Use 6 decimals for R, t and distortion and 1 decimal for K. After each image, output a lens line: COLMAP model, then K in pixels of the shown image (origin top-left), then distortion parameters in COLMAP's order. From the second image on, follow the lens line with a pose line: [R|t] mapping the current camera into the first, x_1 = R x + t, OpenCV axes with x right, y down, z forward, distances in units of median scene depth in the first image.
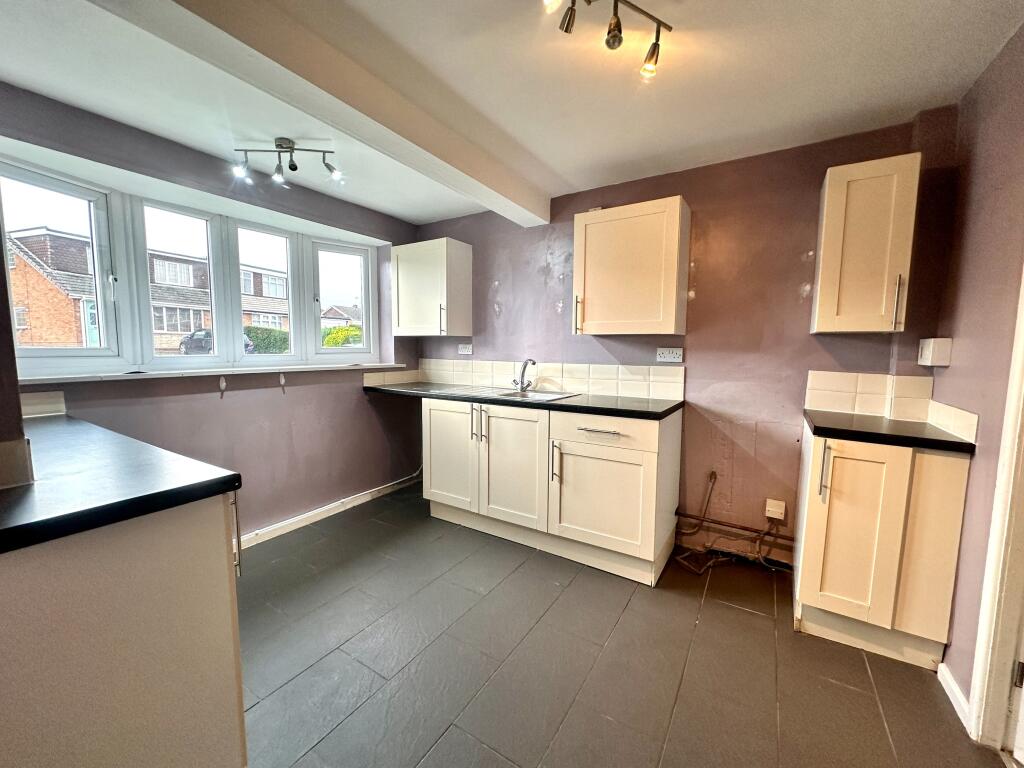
lens RADIAL K [[409.3, 0, 513.3], [0, 409.3, 384.3], [0, 0, 1]] dist [-0.000787, 0.000000]
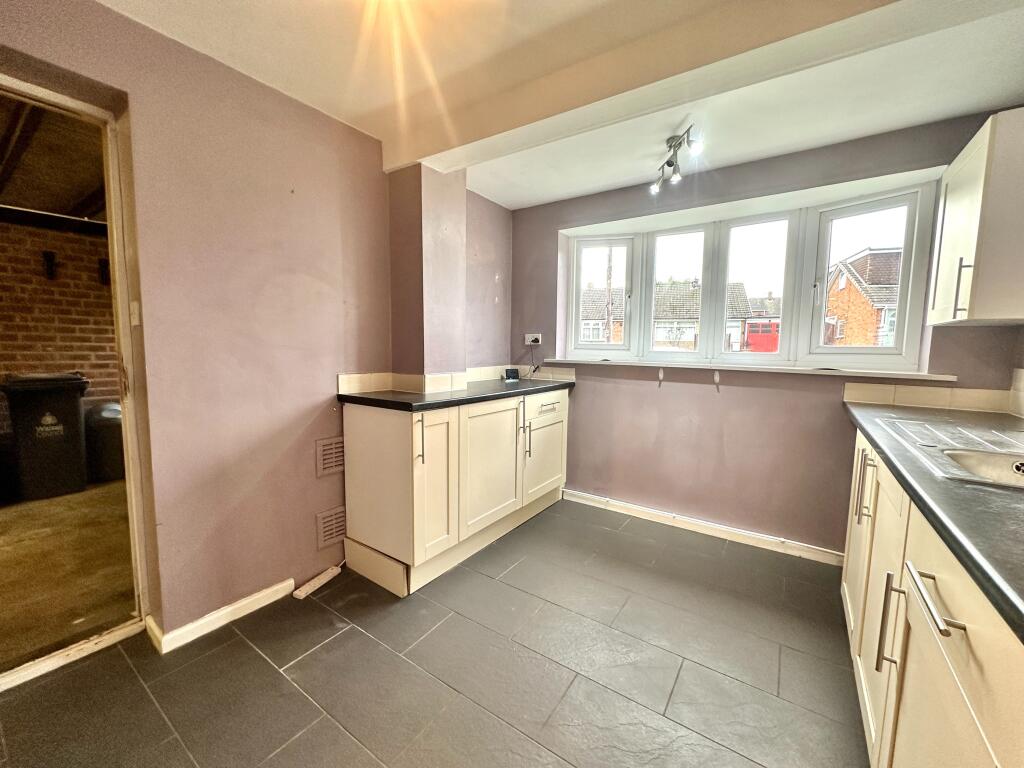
lens RADIAL K [[409.3, 0, 513.3], [0, 409.3, 384.3], [0, 0, 1]] dist [-0.000787, 0.000000]
pose [[-0.044345, 0.087381, -0.995187, 0.362347], [-0.107593, 0.989955, 0.091716, -0.027668], [0.993206, 0.111142, -0.034498, 0.484317]]
